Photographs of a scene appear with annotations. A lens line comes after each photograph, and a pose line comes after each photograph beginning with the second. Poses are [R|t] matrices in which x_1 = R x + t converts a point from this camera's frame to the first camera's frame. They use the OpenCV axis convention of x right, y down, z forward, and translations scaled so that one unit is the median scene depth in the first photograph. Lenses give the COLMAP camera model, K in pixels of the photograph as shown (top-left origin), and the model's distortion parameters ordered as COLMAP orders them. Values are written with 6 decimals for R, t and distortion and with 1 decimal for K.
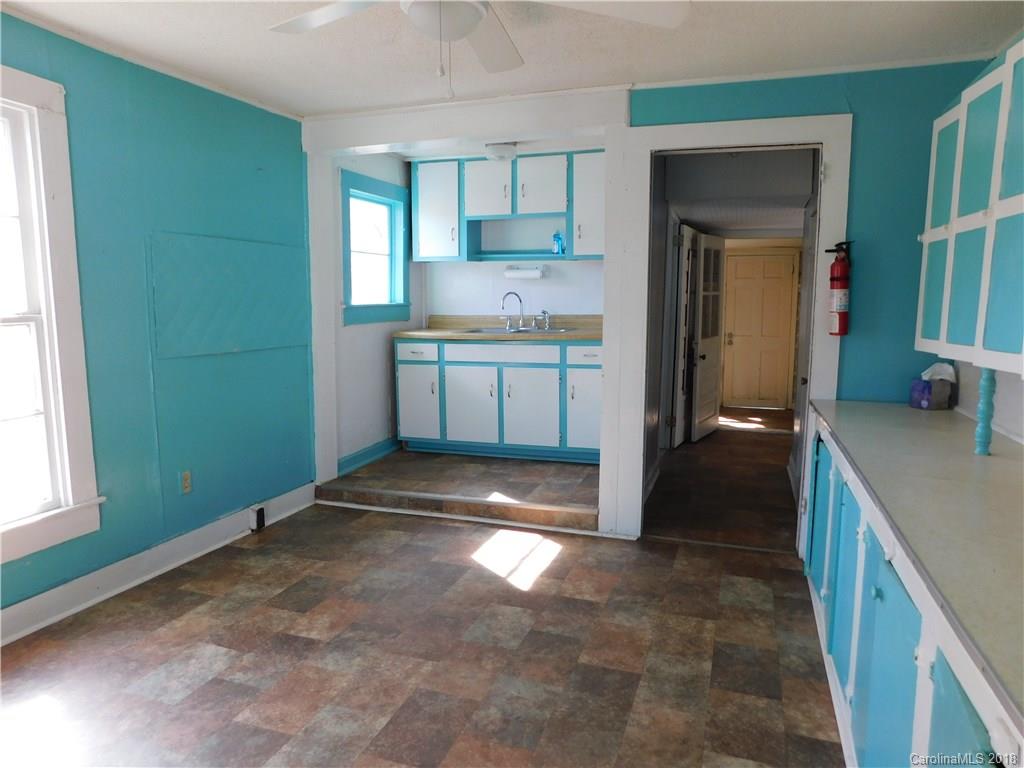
lens RADIAL K [[683.9, 0, 512.0], [0, 683.9, 384.0], [0, 0, 1]] dist [-0.054554, 0.047445]
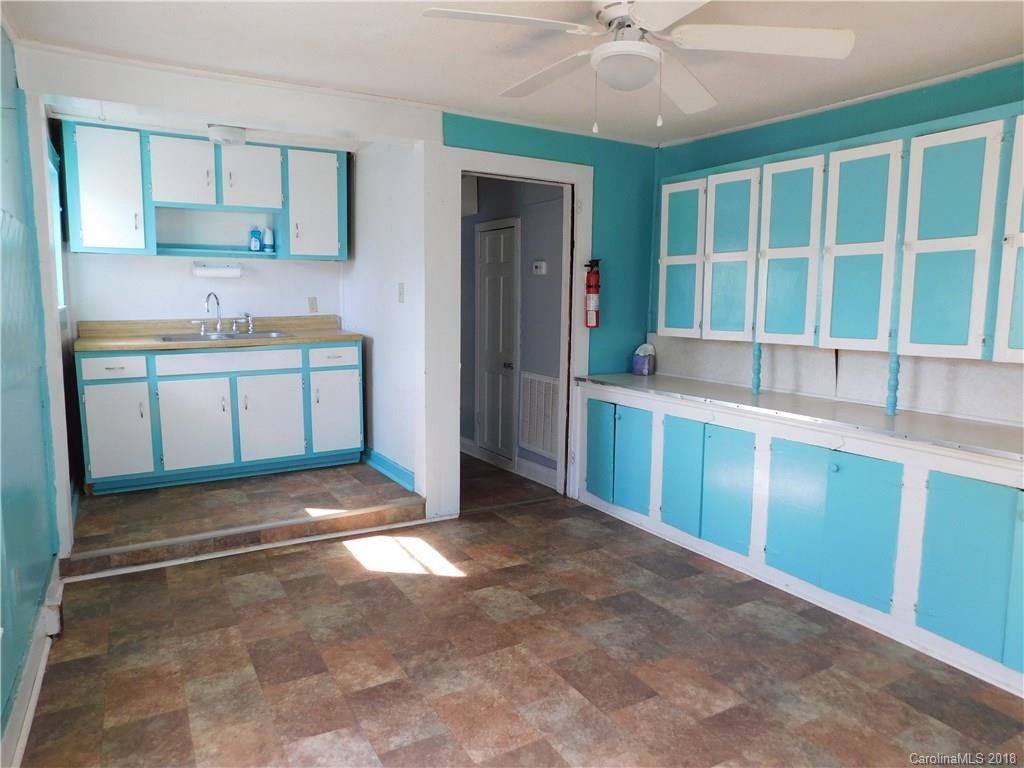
lens RADIAL K [[683.5, 0, 512.0], [0, 683.5, 384.0], [0, 0, 1]] dist [-0.068739, 0.062197]
pose [[0.653298, -0.093371, 0.751322, -0.602669], [0.088691, 0.994972, 0.046532, -0.033306], [-0.751888, 0.036236, 0.658294, 0.198266]]
